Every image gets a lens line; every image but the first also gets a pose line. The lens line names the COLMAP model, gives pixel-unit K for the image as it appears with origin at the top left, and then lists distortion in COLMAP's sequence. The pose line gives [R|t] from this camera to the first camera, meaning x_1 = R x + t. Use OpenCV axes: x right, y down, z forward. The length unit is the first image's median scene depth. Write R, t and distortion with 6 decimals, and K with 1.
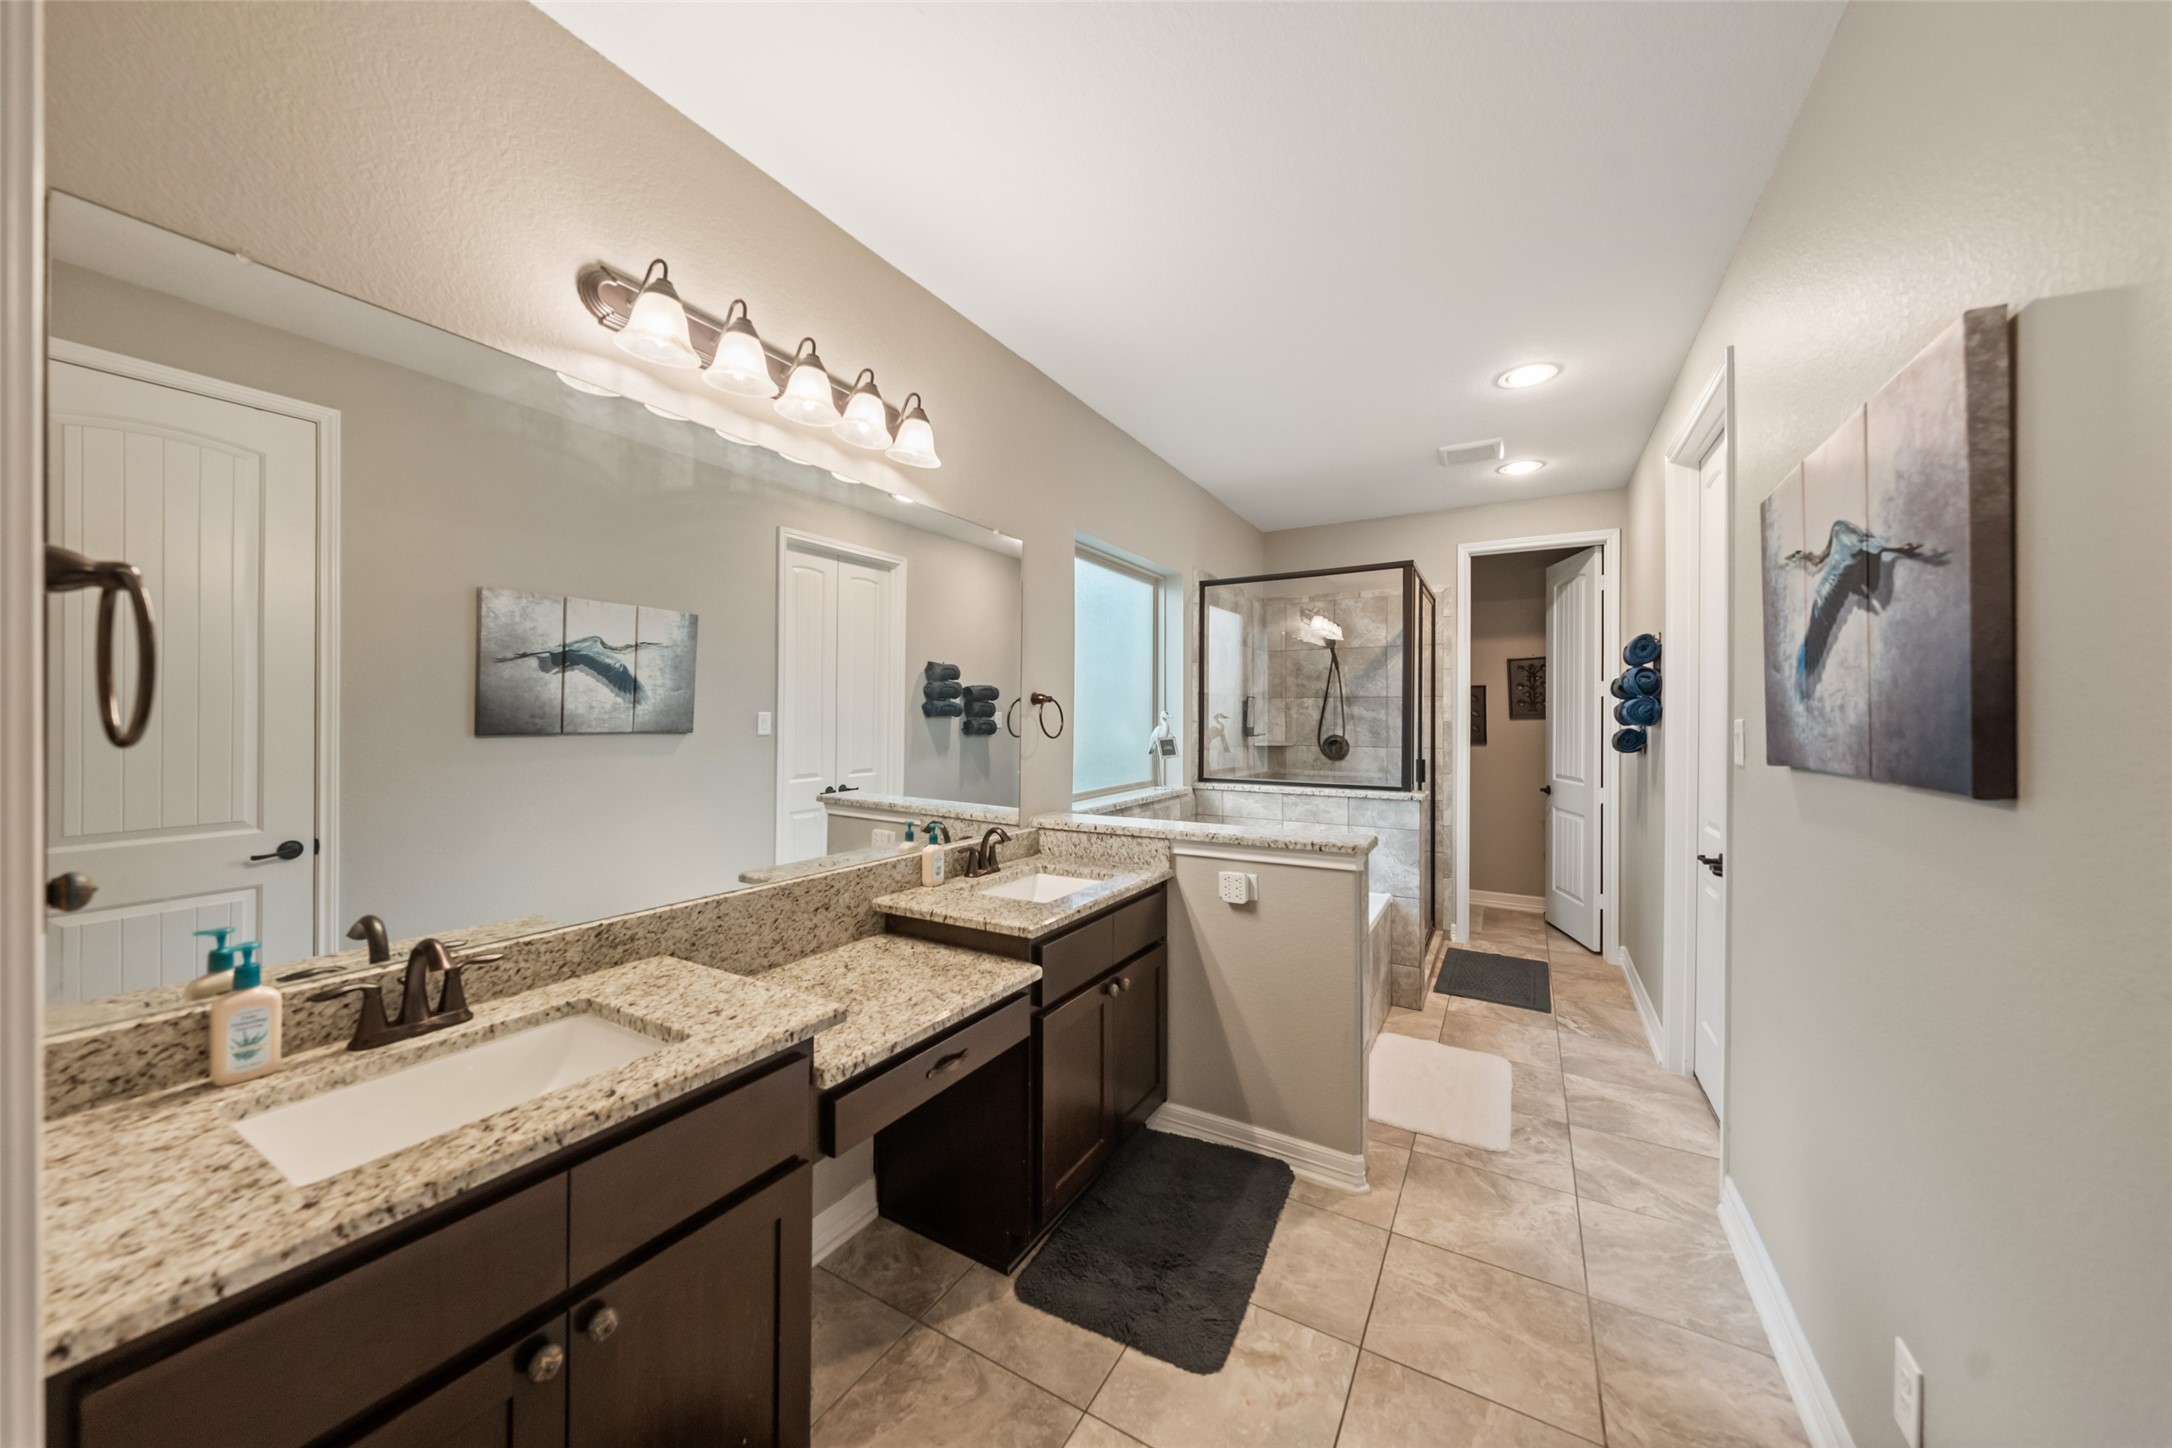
lens RADIAL K [[758.5, 0, 1076.9], [0, 758.5, 723.6], [0, 0, 1]] dist [-0.002674, 0.000752]
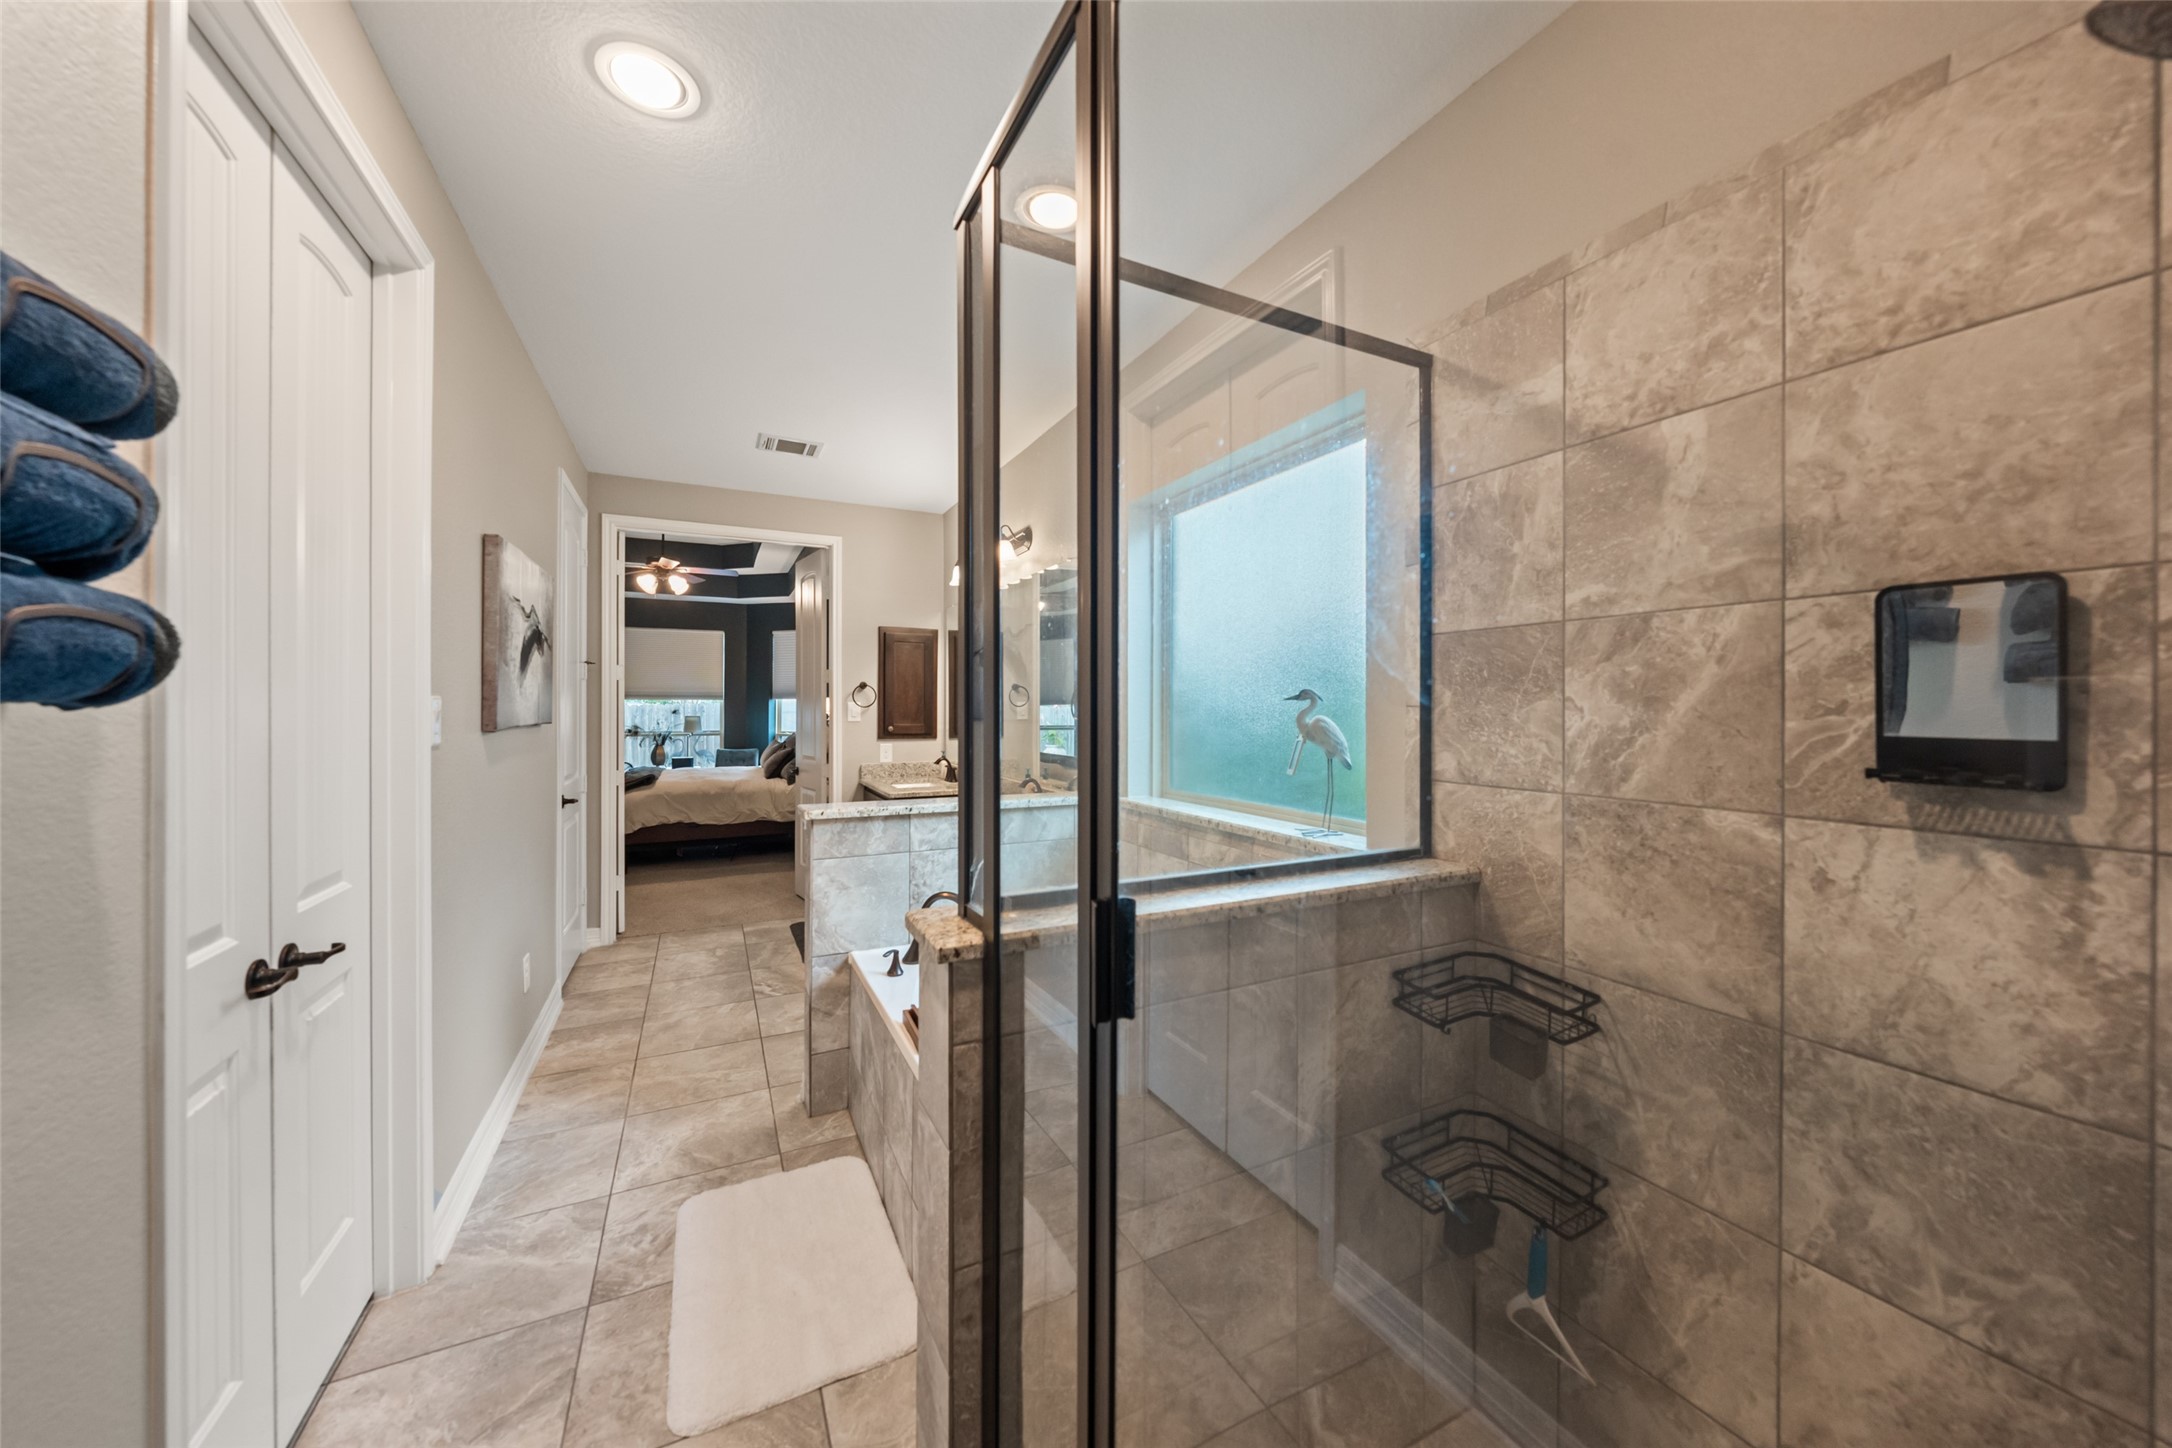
lens RADIAL K [[758.5, 0, 1076.2], [0, 758.5, 705.2], [0, 0, 1]] dist [-0.002674, 0.000752]
pose [[-0.550651, -0.001349, -0.834734, 0.734951], [-0.008337, 0.999958, 0.003884, -0.003262], [0.834694, 0.009098, -0.550639, 1.302747]]
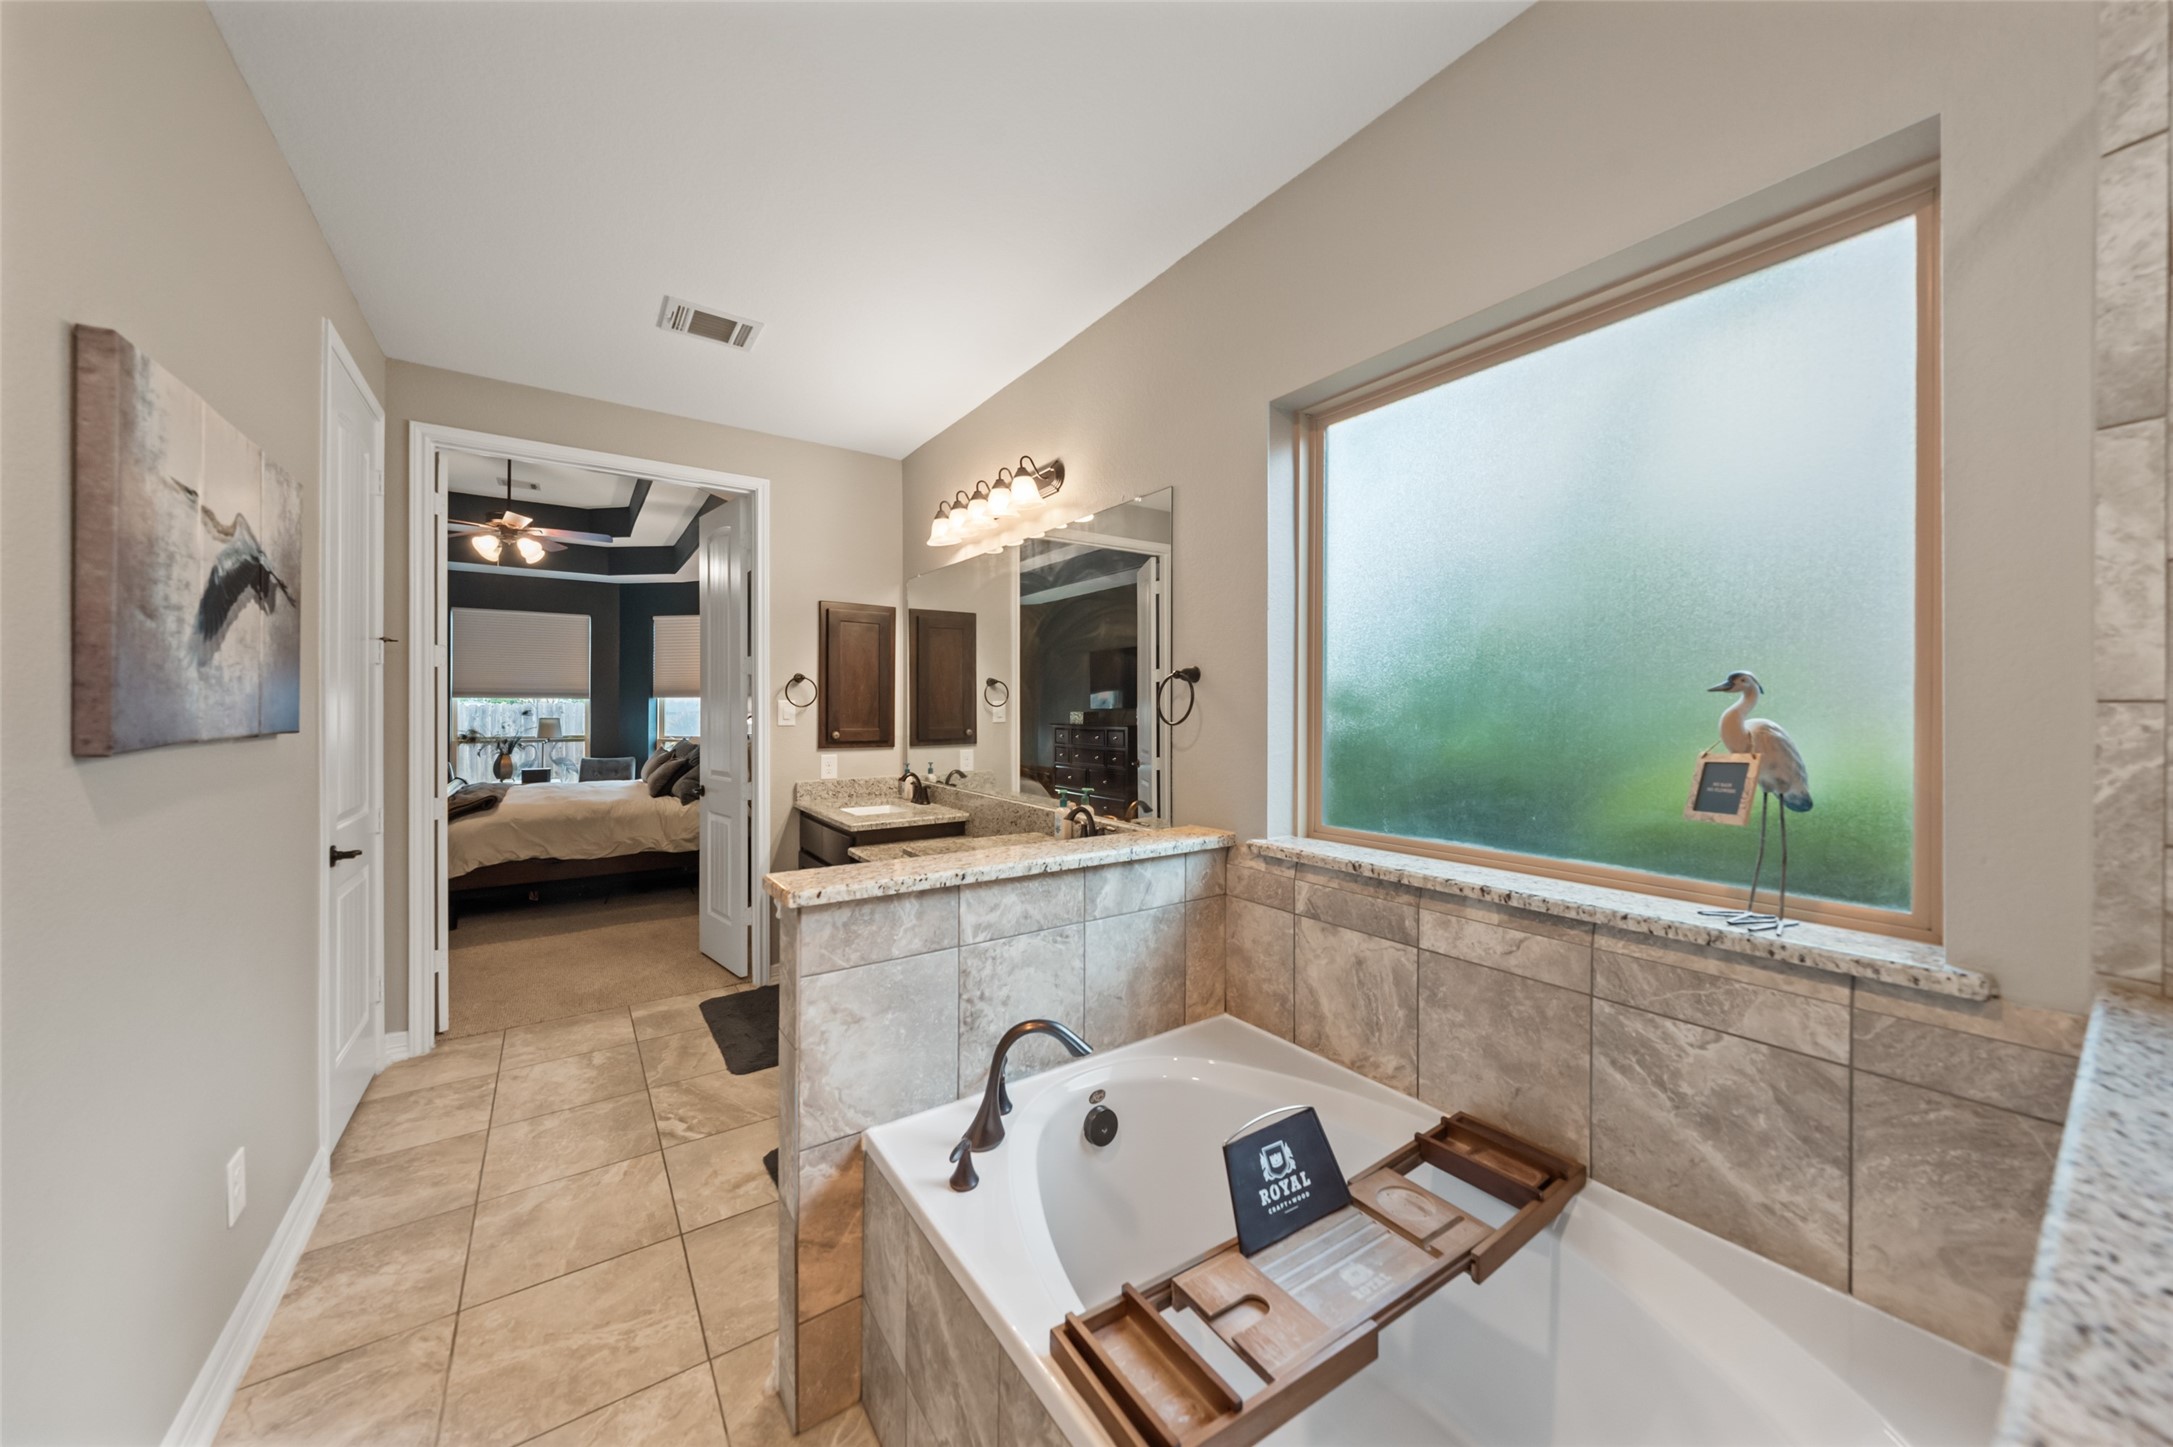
lens RADIAL K [[758.8, 0, 1081.2], [0, 758.8, 709.8], [0, 0, 1]] dist [-0.002674, 0.000752]
pose [[-0.422924, 0.002375, -0.906162, 0.570108], [-0.009732, 0.999927, 0.007163, 0.001897], [0.906113, 0.011849, -0.422870, 0.996392]]
